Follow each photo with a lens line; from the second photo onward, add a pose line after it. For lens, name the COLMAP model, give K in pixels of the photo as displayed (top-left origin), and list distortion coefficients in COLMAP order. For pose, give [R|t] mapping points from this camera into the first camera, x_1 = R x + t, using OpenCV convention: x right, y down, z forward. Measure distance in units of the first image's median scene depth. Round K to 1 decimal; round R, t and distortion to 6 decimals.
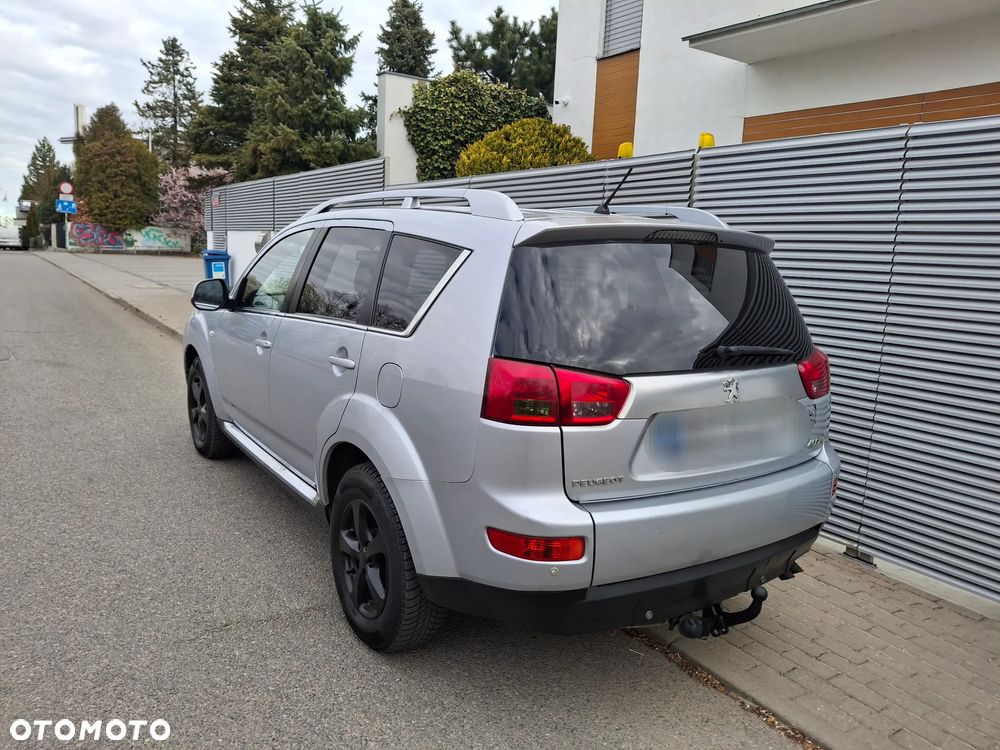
lens RADIAL K [[752.1, 0, 493.2], [0, 752.1, 372.1], [0, 0, 1]] dist [0.051751, -0.115742]
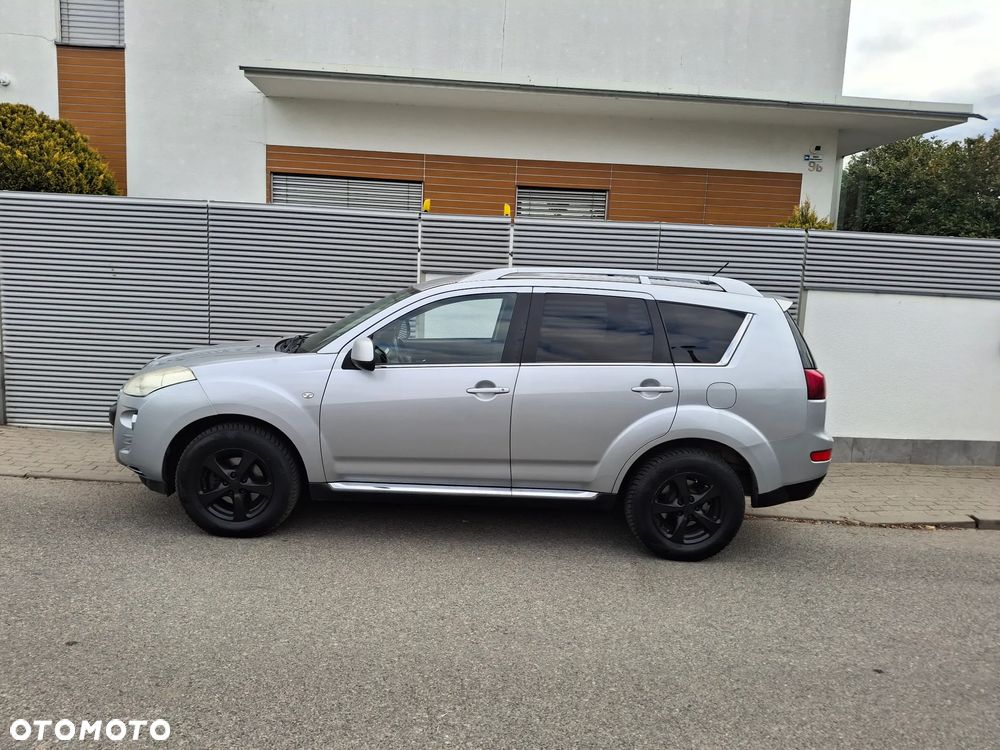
lens RADIAL K [[754.1, 0, 492.6], [0, 754.1, 375.3], [0, 0, 1]] dist [-0.000989, -0.010981]
pose [[0.524062, -0.131954, 0.841396, -0.368888], [0.108649, 0.990211, 0.087621, -0.047004], [-0.844722, 0.045498, 0.533269, 0.107260]]
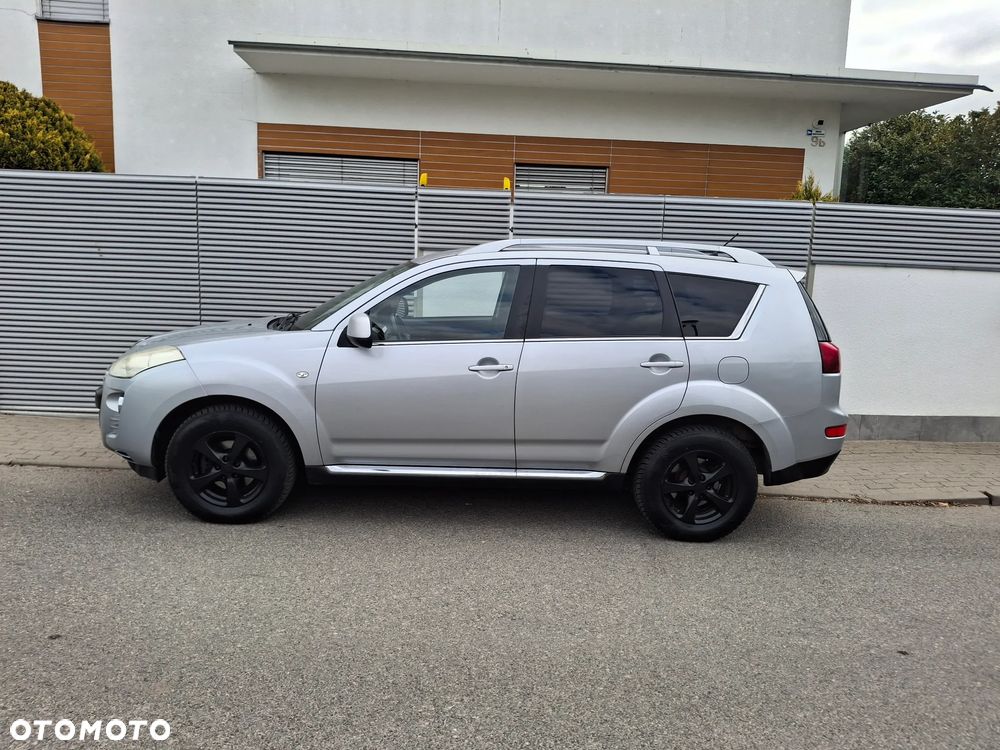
lens RADIAL K [[758.2, 0, 500.0], [0, 758.2, 375.0], [0, 0, 1]] dist [-0.007940, -0.002452]
pose [[0.512443, -0.154743, 0.844663, -0.360073], [0.118388, 0.986968, 0.108989, -0.042780], [-0.850521, 0.044147, 0.524085, 0.115662]]
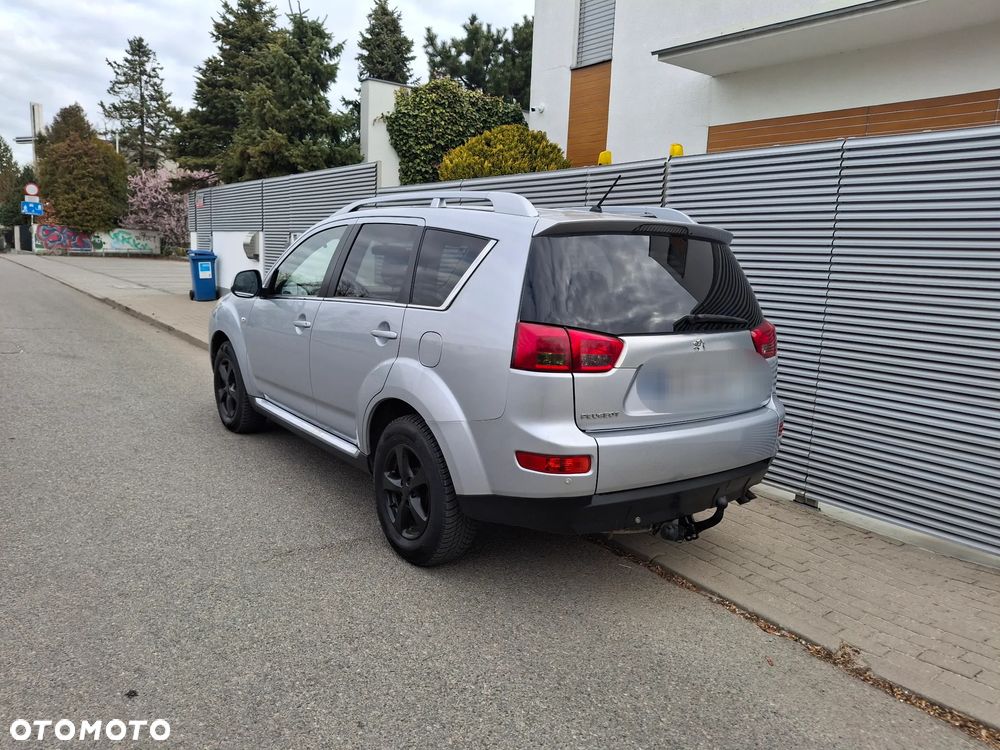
lens RADIAL K [[752.6, 0, 501.5], [0, 752.6, 381.1], [0, 0, 1]] dist [0.054077, -0.111961]
pose [[0.998647, -0.008875, 0.051235, -0.016888], [0.008512, 0.999937, 0.007283, 0.012645], [-0.051296, -0.006837, 0.998660, -0.051285]]
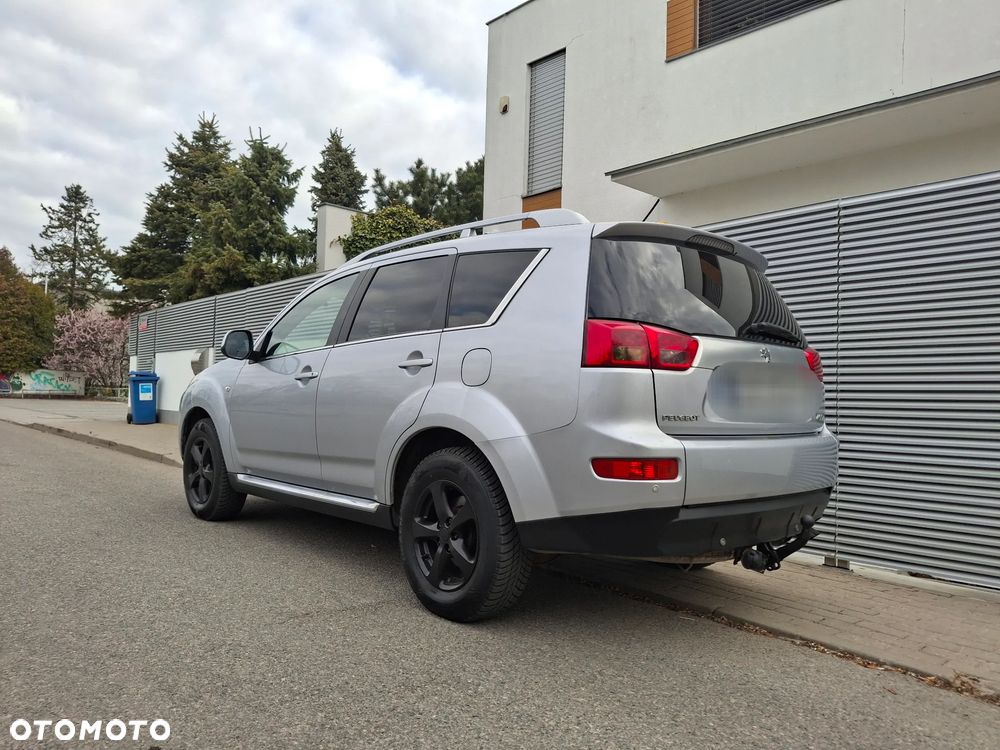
lens RADIAL K [[748.8, 0, 511.7], [0, 748.8, 381.0], [0, 0, 1]] dist [0.058724, -0.116668]
pose [[0.987509, -0.011647, 0.157131, -0.053252], [0.040283, 0.982784, -0.180315, 0.049563], [-0.152326, 0.184392, 0.970977, -0.022060]]
